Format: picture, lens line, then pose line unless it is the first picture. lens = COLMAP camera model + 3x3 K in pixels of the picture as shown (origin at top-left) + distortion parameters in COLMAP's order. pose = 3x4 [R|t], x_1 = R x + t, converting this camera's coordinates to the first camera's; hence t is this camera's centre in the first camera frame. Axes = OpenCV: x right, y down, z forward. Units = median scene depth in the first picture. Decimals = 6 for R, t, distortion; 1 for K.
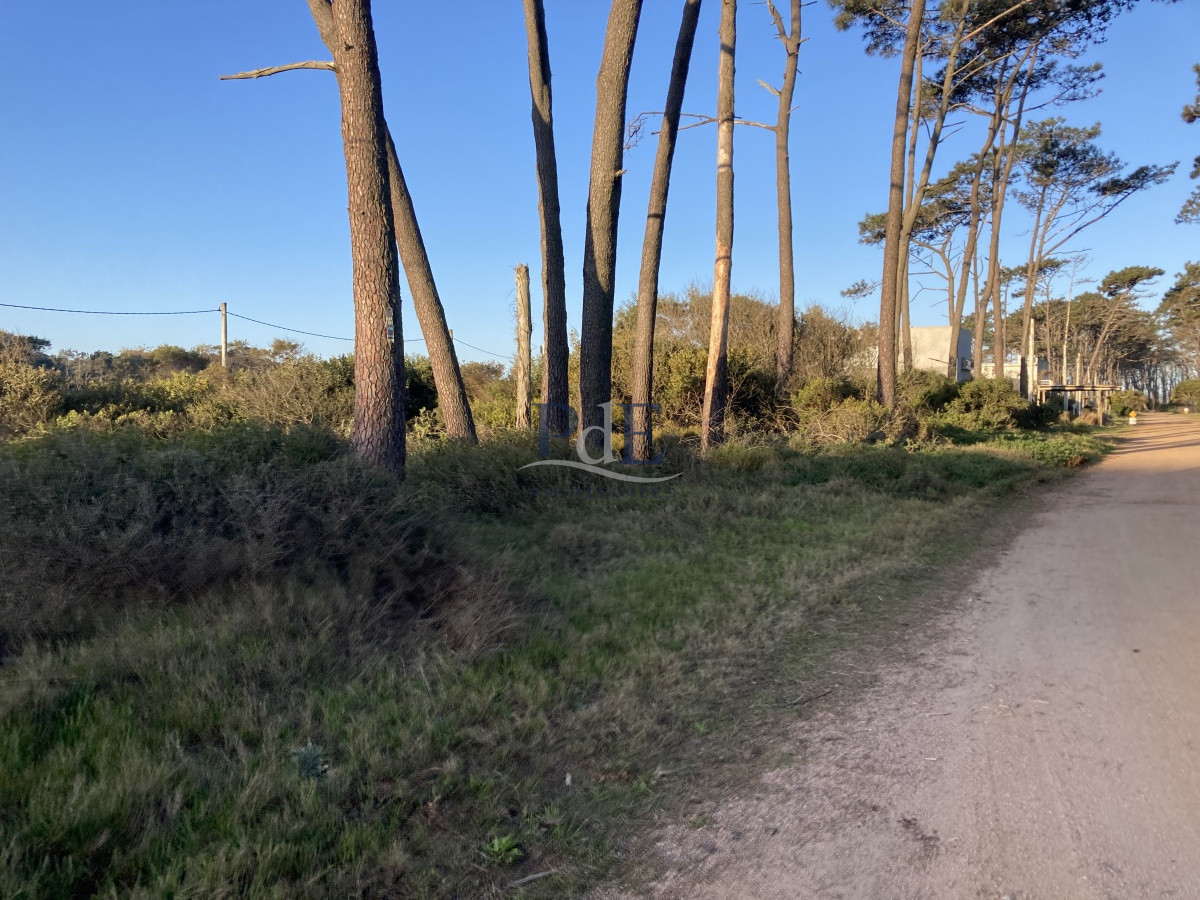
lens RADIAL K [[1052.7, 0, 601.2], [0, 1052.7, 450.8], [0, 0, 1]] dist [0.036554, -0.055455]
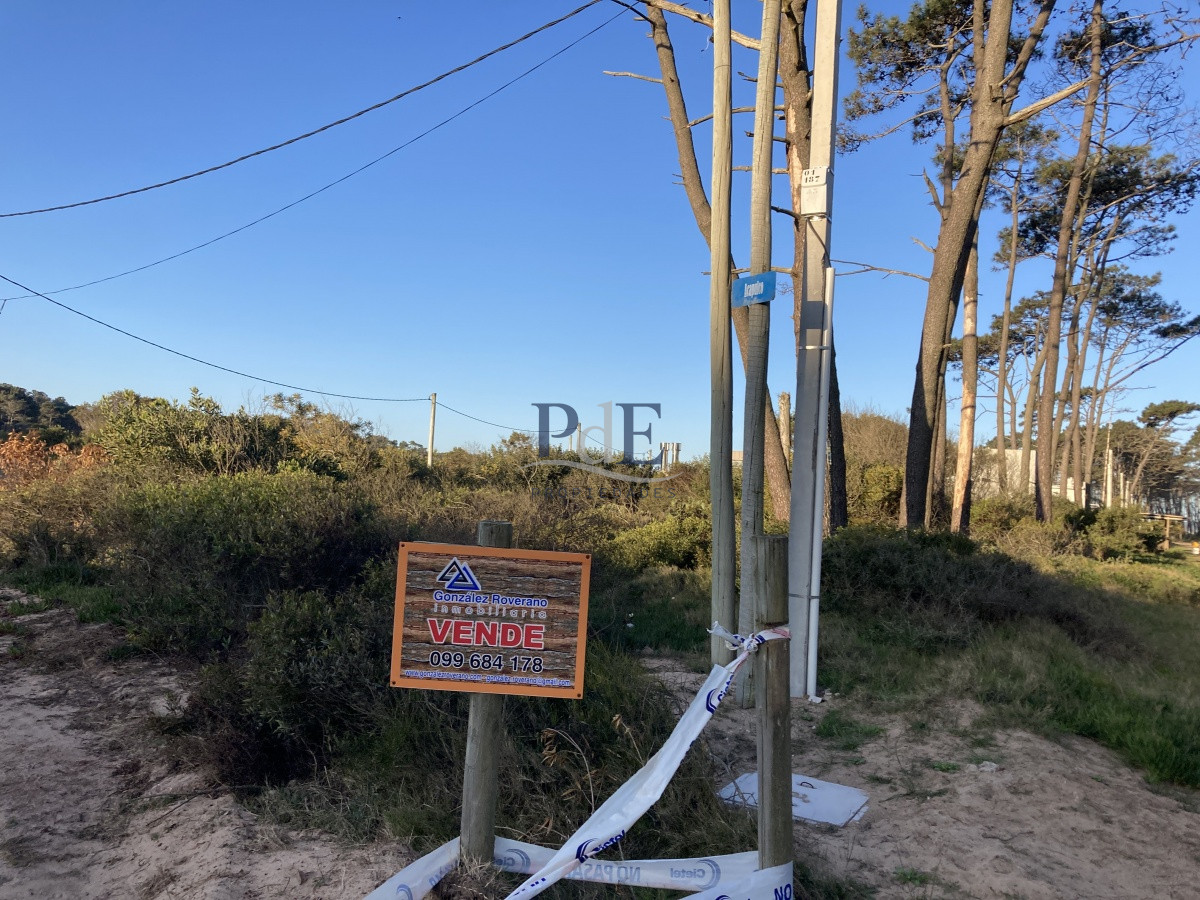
lens RADIAL K [[993.7, 0, 564.2], [0, 993.7, 411.4], [0, 0, 1]] dist [-0.003324, -0.035519]
pose [[0.993692, 0.073246, -0.084913, -0.167749], [-0.082937, 0.989678, -0.116871, 0.005094], [0.075477, 0.123176, 0.989510, -0.134461]]
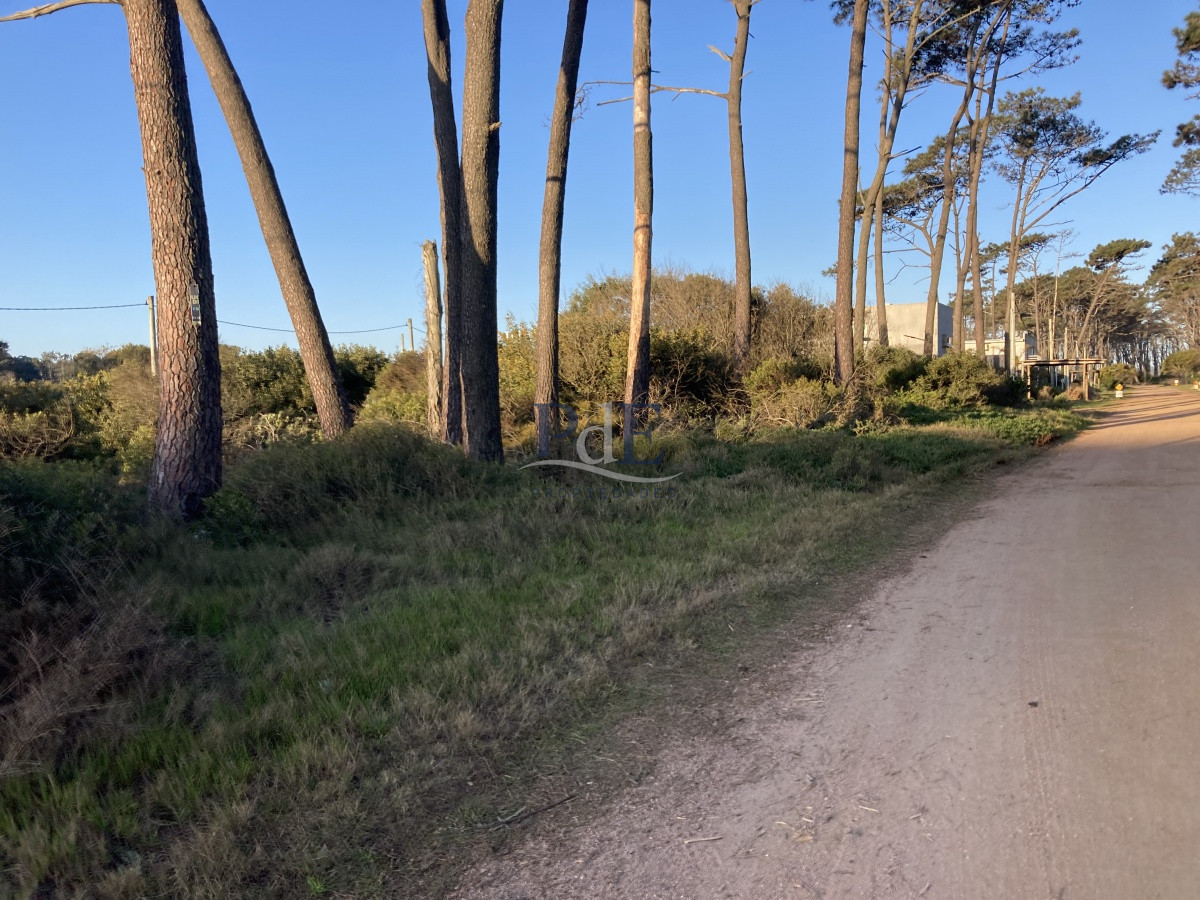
lens RADIAL K [[1052.7, 0, 601.2], [0, 1052.7, 450.8], [0, 0, 1]] dist [0.036554, -0.055455]
pose [[0.999592, -0.027972, 0.005717, 0.043684], [0.027905, 0.999545, 0.011471, -0.001147], [-0.006035, -0.011307, 0.999918, 0.056940]]
